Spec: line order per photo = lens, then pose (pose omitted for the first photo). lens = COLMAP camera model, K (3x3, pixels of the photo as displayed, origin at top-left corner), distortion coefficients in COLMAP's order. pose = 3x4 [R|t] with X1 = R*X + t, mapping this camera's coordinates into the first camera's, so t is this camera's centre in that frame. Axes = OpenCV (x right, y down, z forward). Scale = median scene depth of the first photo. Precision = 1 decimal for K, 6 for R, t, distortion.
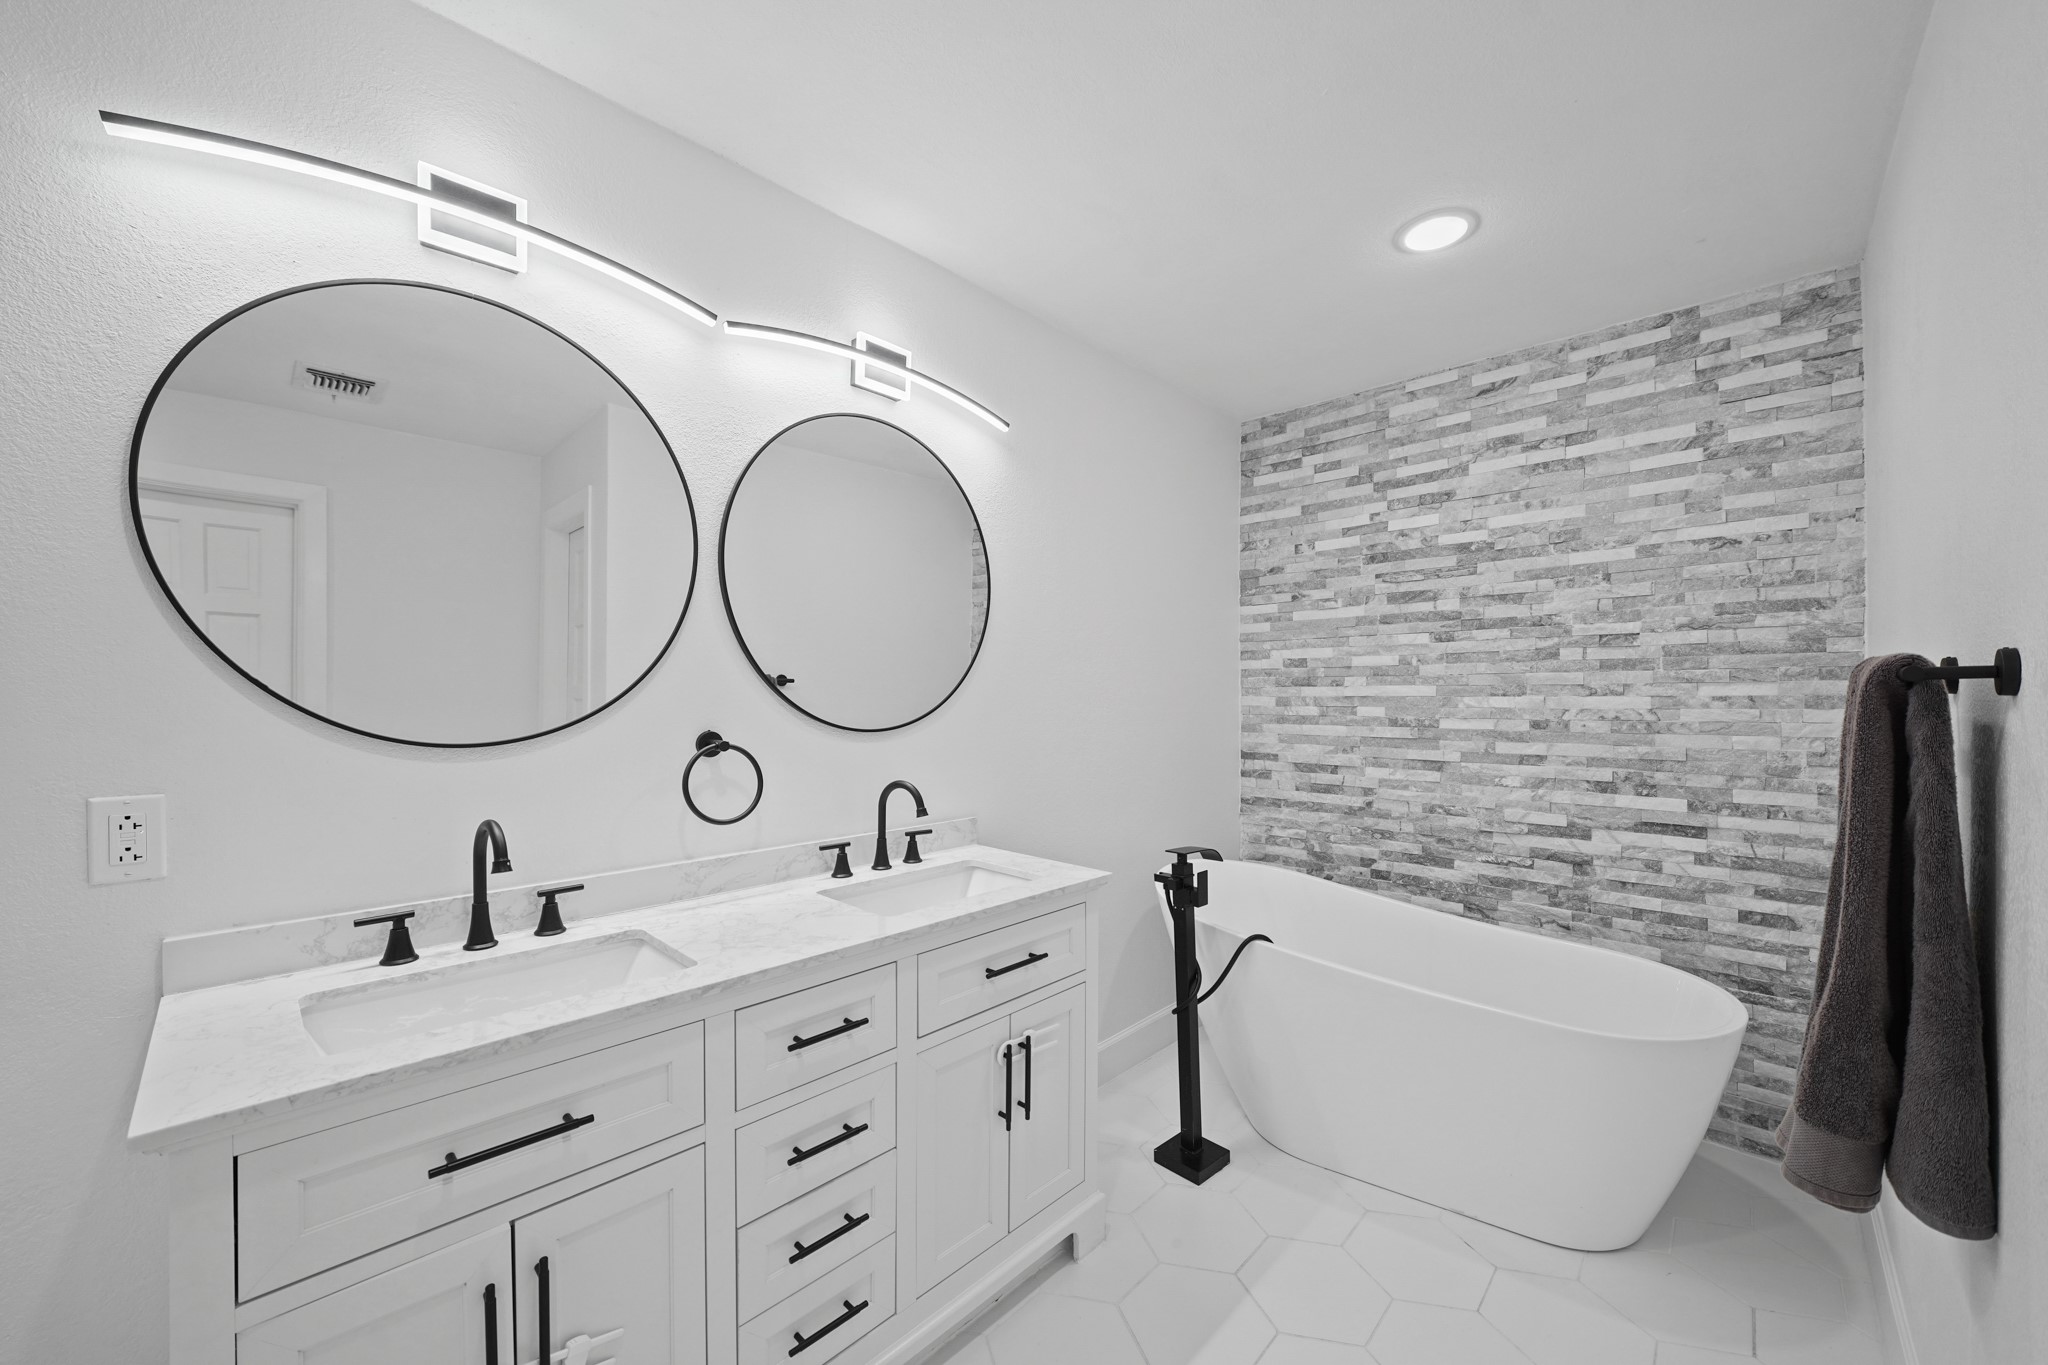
lens RADIAL K [[764.8, 0, 1019.5], [0, 764.8, 692.1], [0, 0, 1]] dist [-0.013352, -0.000010]
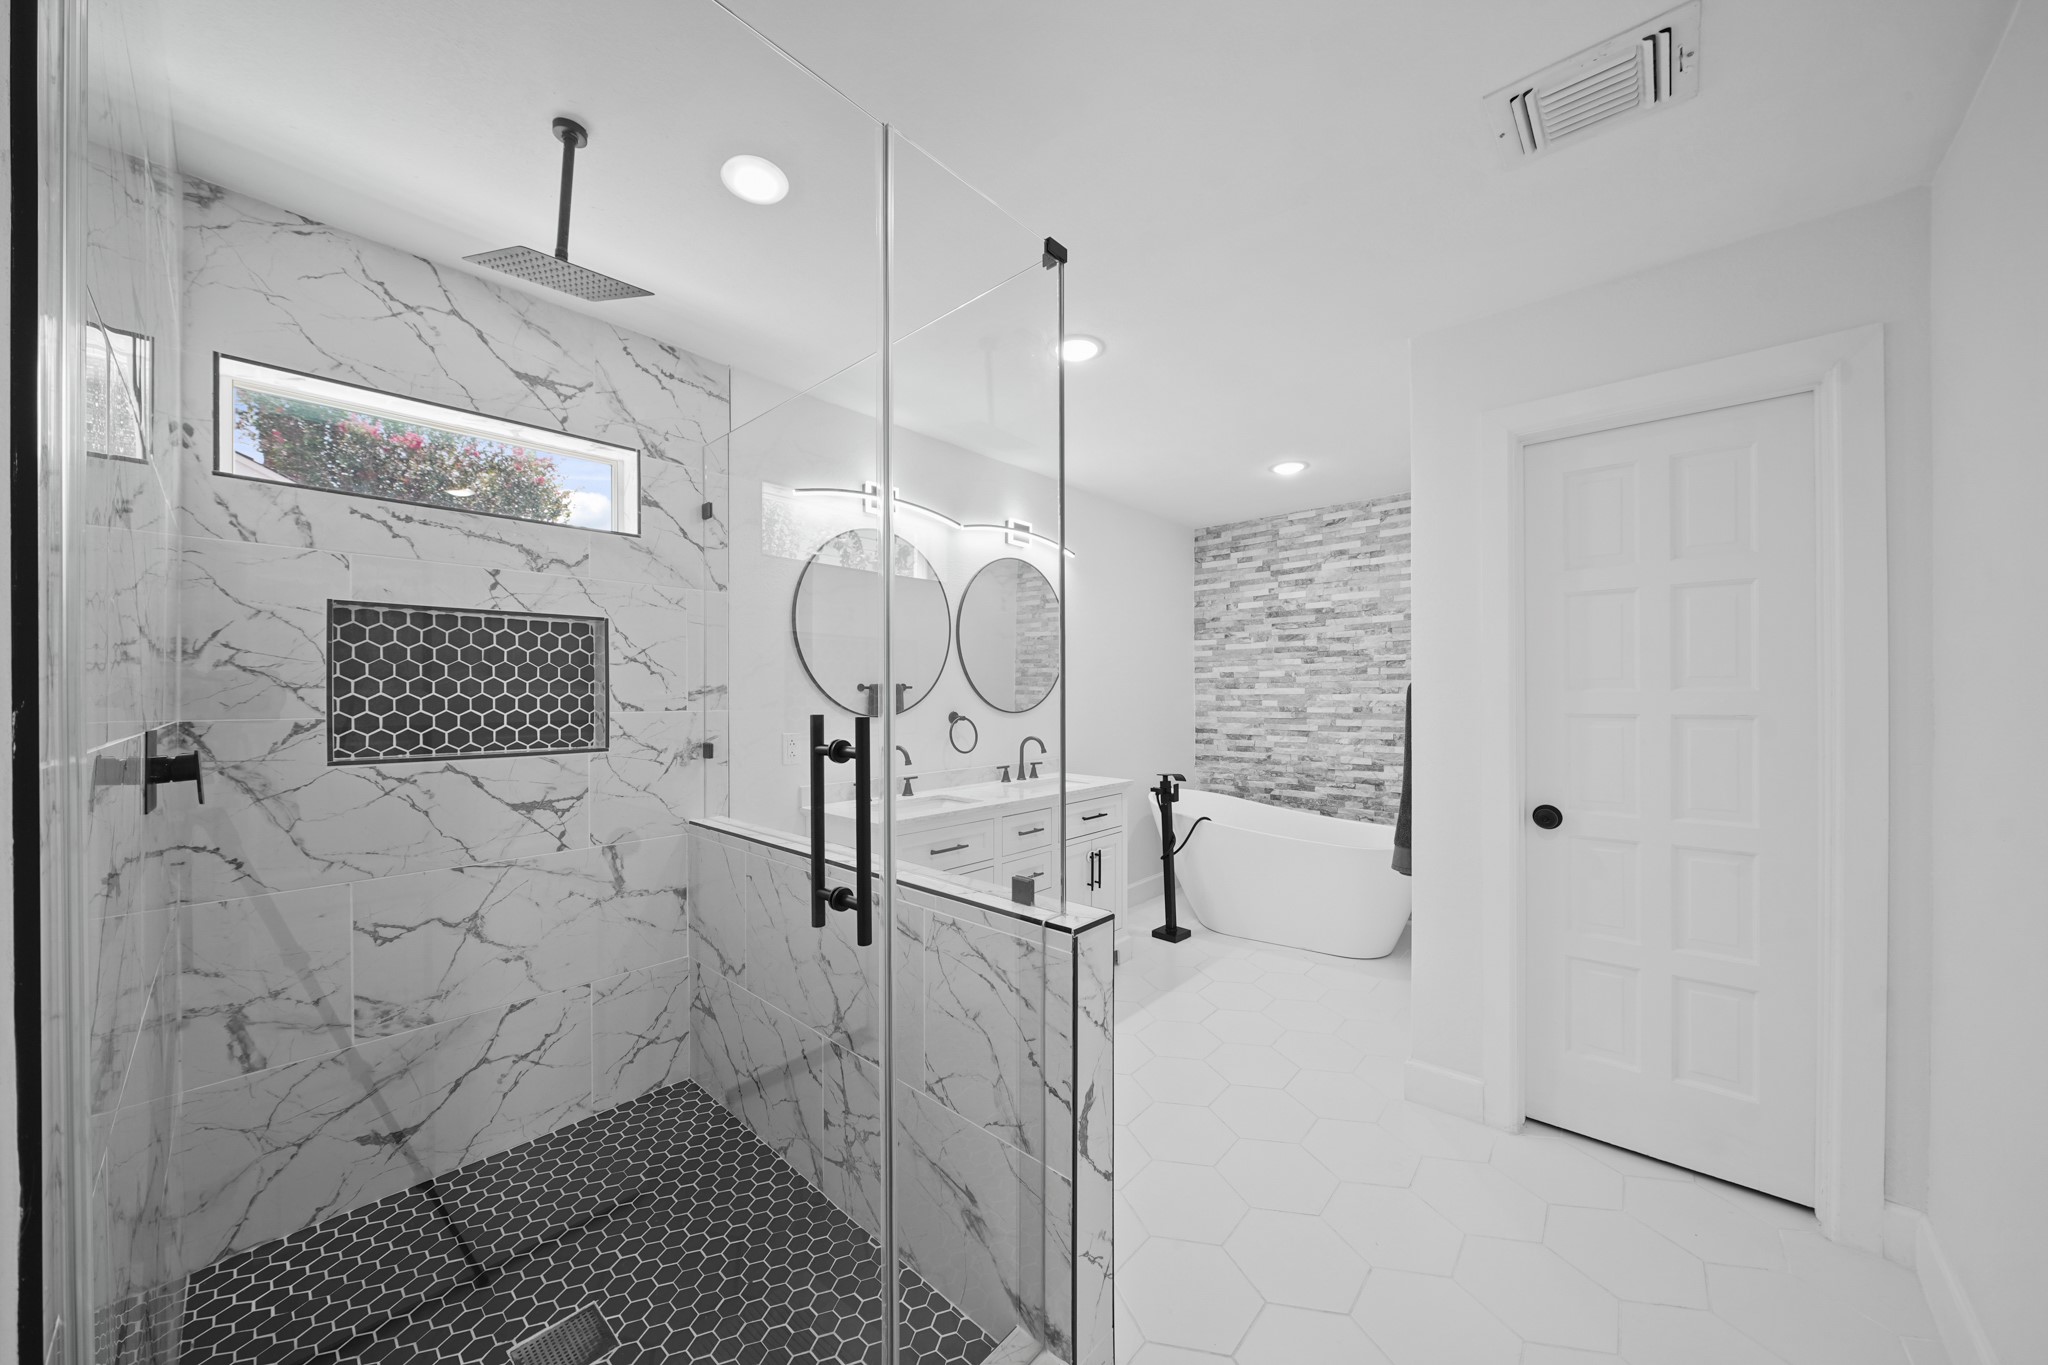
lens RADIAL K [[702.8, 0, 1018.8], [0, 702.8, 687.0], [0, 0, 1]] dist [-0.000808, -0.000013]
pose [[0.999362, -0.003956, 0.035500, -0.179774], [0.004223, 0.999963, -0.007437, -0.002220], [-0.035469, 0.007582, 0.999342, -0.626029]]
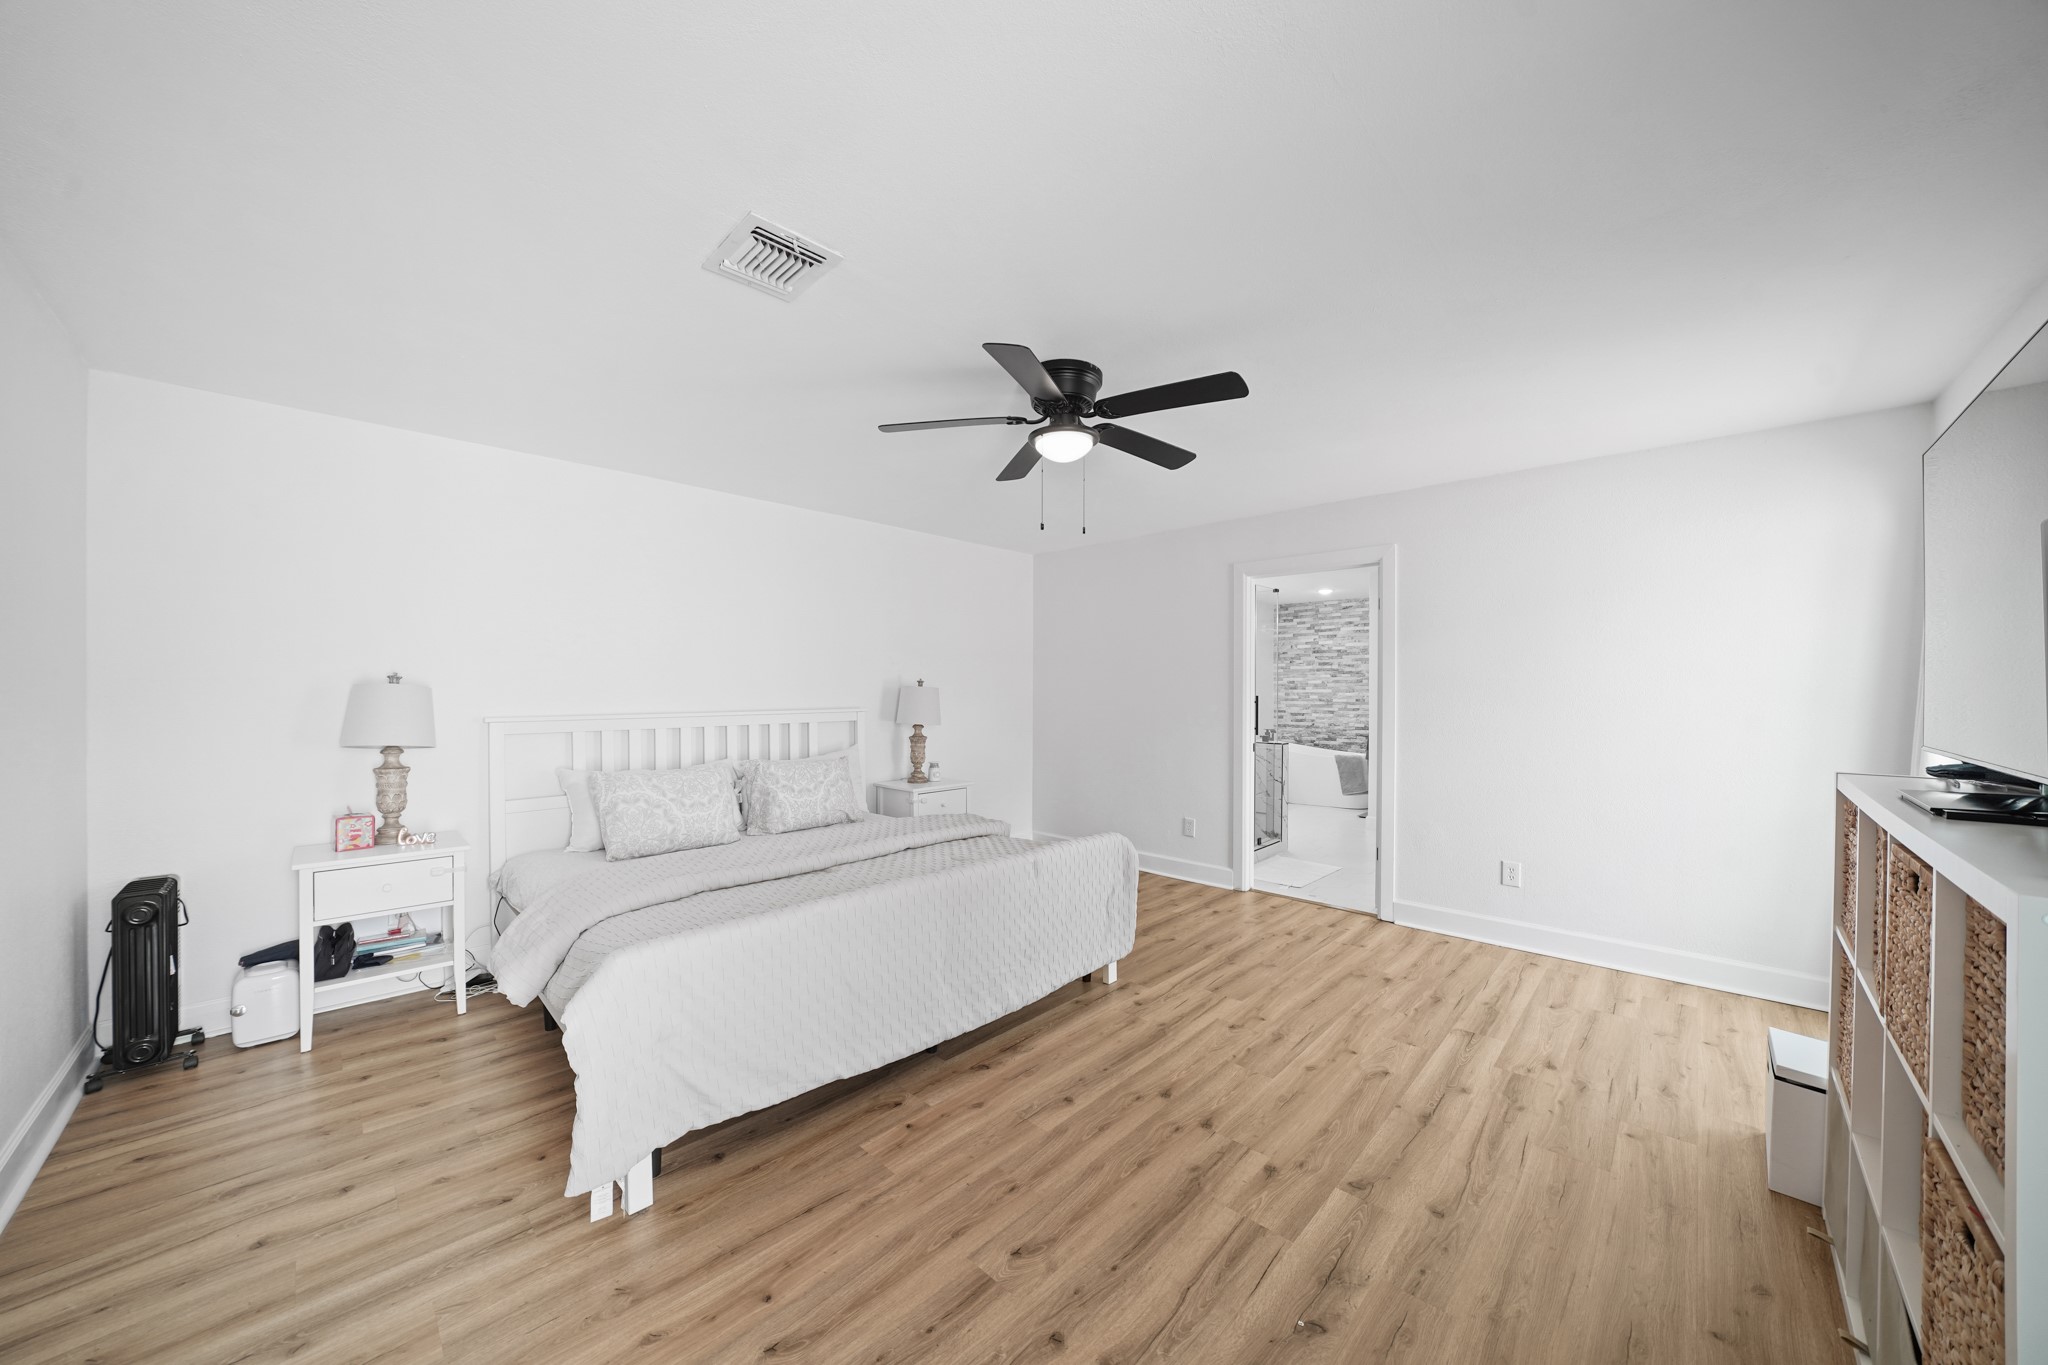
lens RADIAL K [[702.8, 0, 1036.2], [0, 702.8, 687.6], [0, 0, 1]] dist [-0.000808, -0.000013]
pose [[0.999672, -0.001408, 0.025578, -0.936791], [0.001363, 0.999997, 0.001778, -0.025988], [-0.025580, -0.001743, 0.999671, -2.298015]]
